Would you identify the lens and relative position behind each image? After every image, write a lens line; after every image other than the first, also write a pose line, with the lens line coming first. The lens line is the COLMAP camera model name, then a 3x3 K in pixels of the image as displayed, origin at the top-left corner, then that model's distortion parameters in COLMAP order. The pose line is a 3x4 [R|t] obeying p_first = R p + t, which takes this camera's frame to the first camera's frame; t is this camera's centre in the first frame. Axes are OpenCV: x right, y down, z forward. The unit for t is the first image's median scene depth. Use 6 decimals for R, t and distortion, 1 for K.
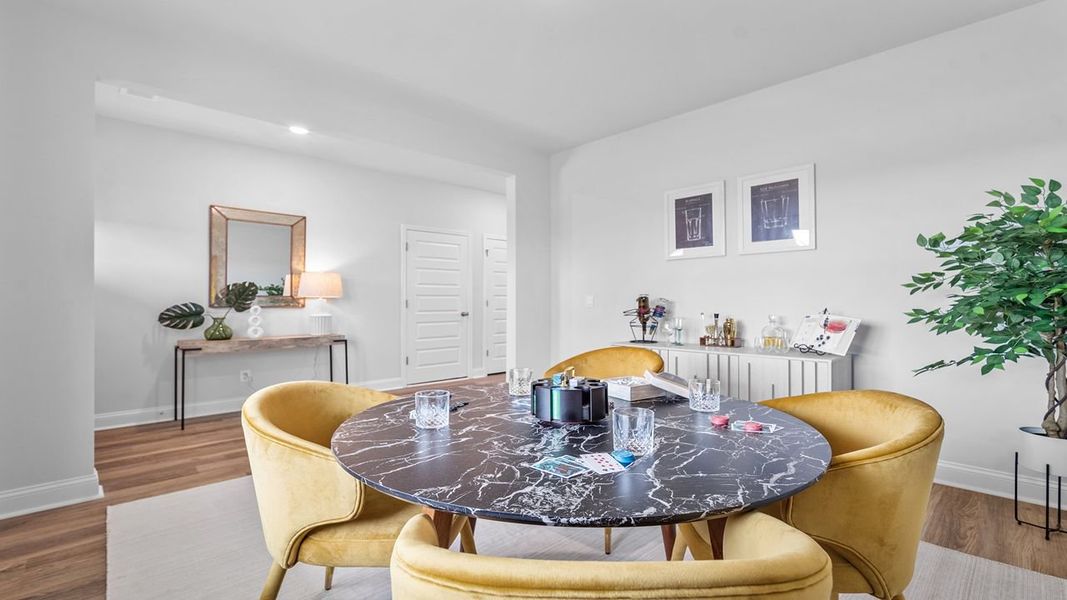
lens RADIAL K [[475.1, 0, 532.1], [0, 475.1, 301.1], [0, 0, 1]] dist [-0.002221, -0.000505]
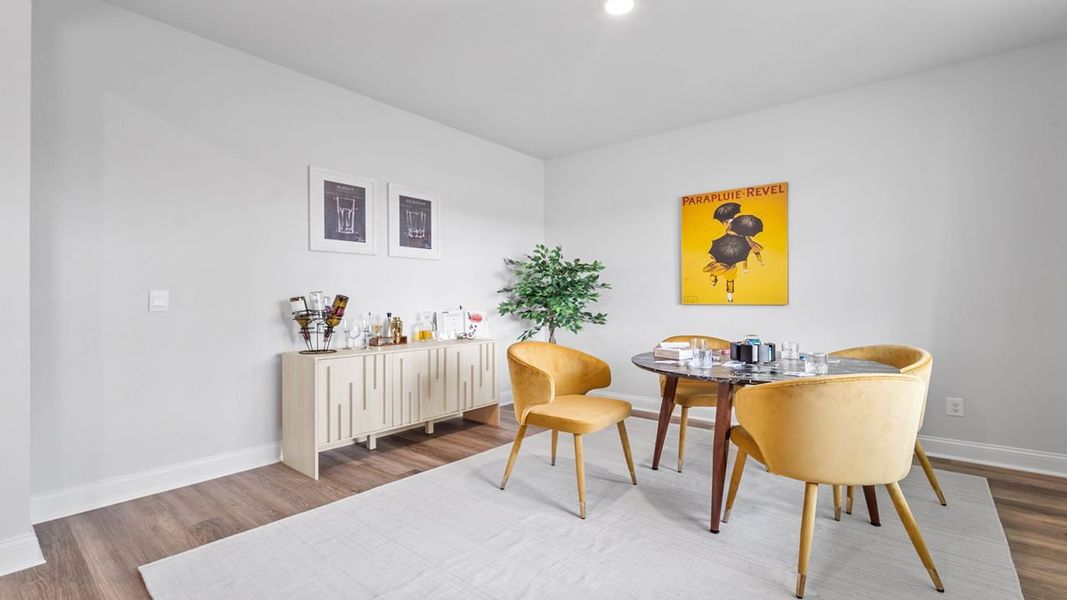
lens RADIAL K [[475.1, 0, 532.1], [0, 475.1, 301.1], [0, 0, 1]] dist [-0.002221, -0.000505]
pose [[-0.109992, -0.010339, 0.993879, -0.649066], [-0.008498, 0.999919, 0.009461, -0.010797], [-0.993896, -0.007406, -0.110071, 0.806846]]
